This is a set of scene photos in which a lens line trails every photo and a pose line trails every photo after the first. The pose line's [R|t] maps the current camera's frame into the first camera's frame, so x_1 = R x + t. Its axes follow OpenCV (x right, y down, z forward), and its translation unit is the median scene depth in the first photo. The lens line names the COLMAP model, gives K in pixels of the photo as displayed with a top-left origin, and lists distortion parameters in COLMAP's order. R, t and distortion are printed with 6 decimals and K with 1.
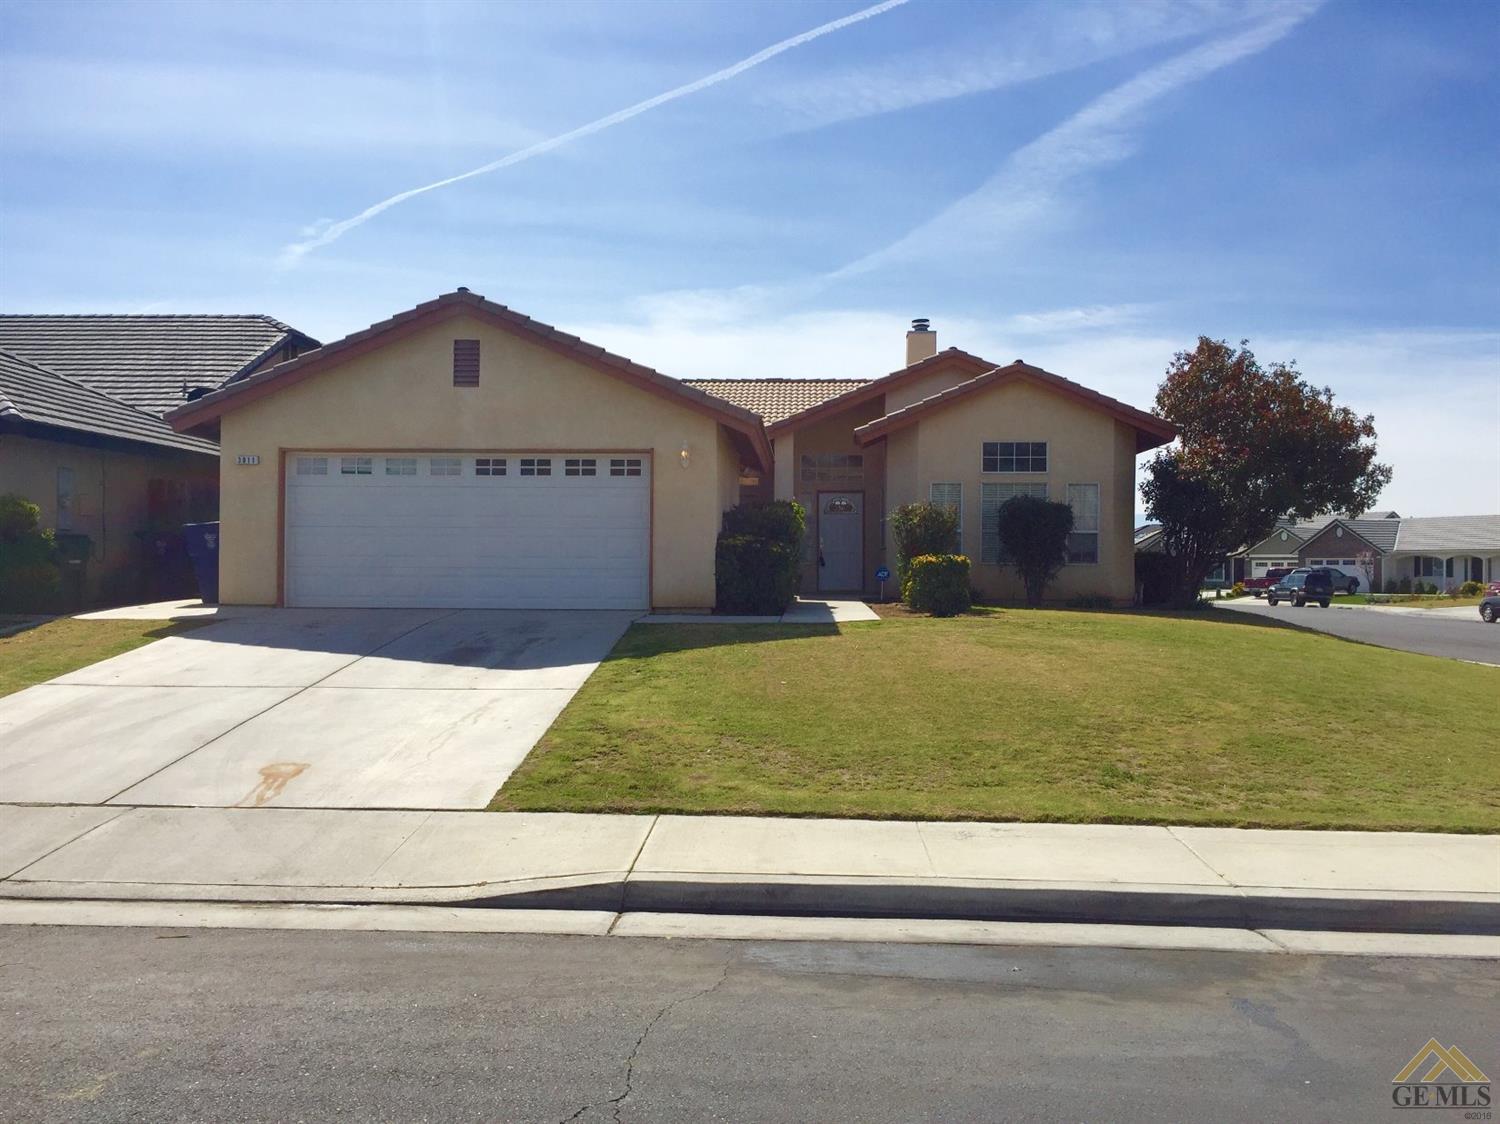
lens RADIAL K [[1290.4, 0, 745.2], [0, 1290.4, 558.3], [0, 0, 1]] dist [0.060496, -0.065309]
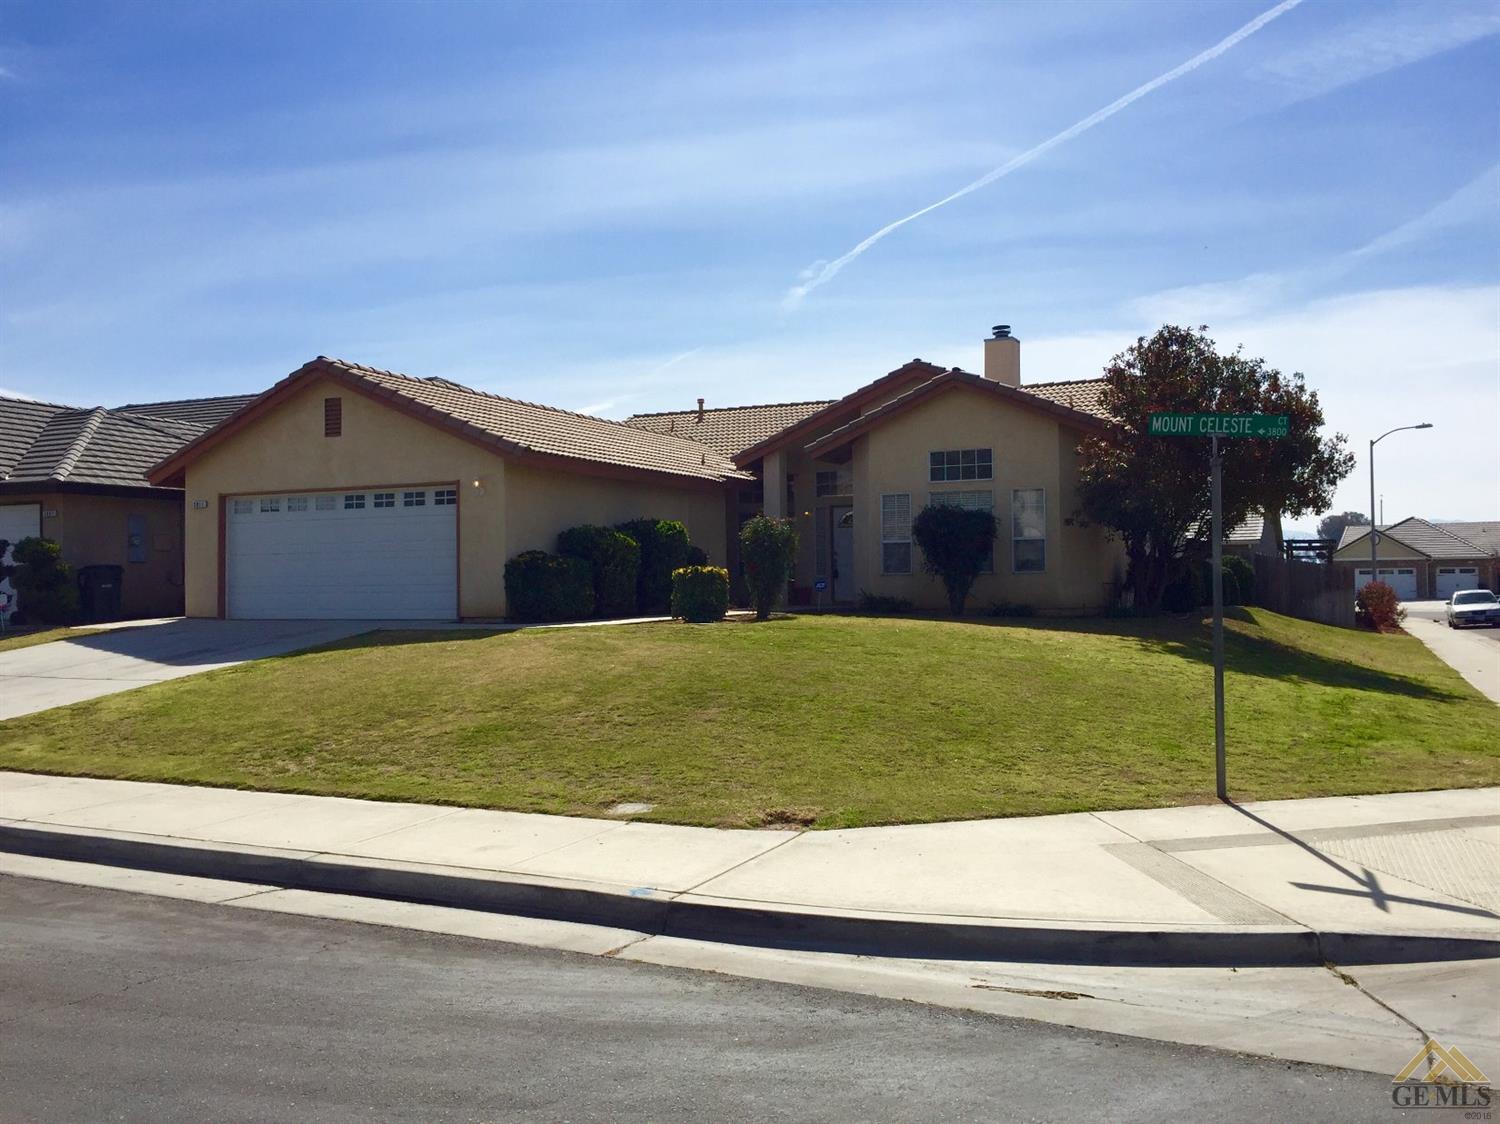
lens RADIAL K [[1290.4, 0, 745.8], [0, 1290.4, 573.7], [0, 0, 1]] dist [0.060496, -0.065309]
pose [[0.918192, -0.019133, -0.395672, 0.452504], [0.018635, 0.999813, -0.005102, 0.006829], [0.395696, -0.002688, 0.918378, 0.025633]]
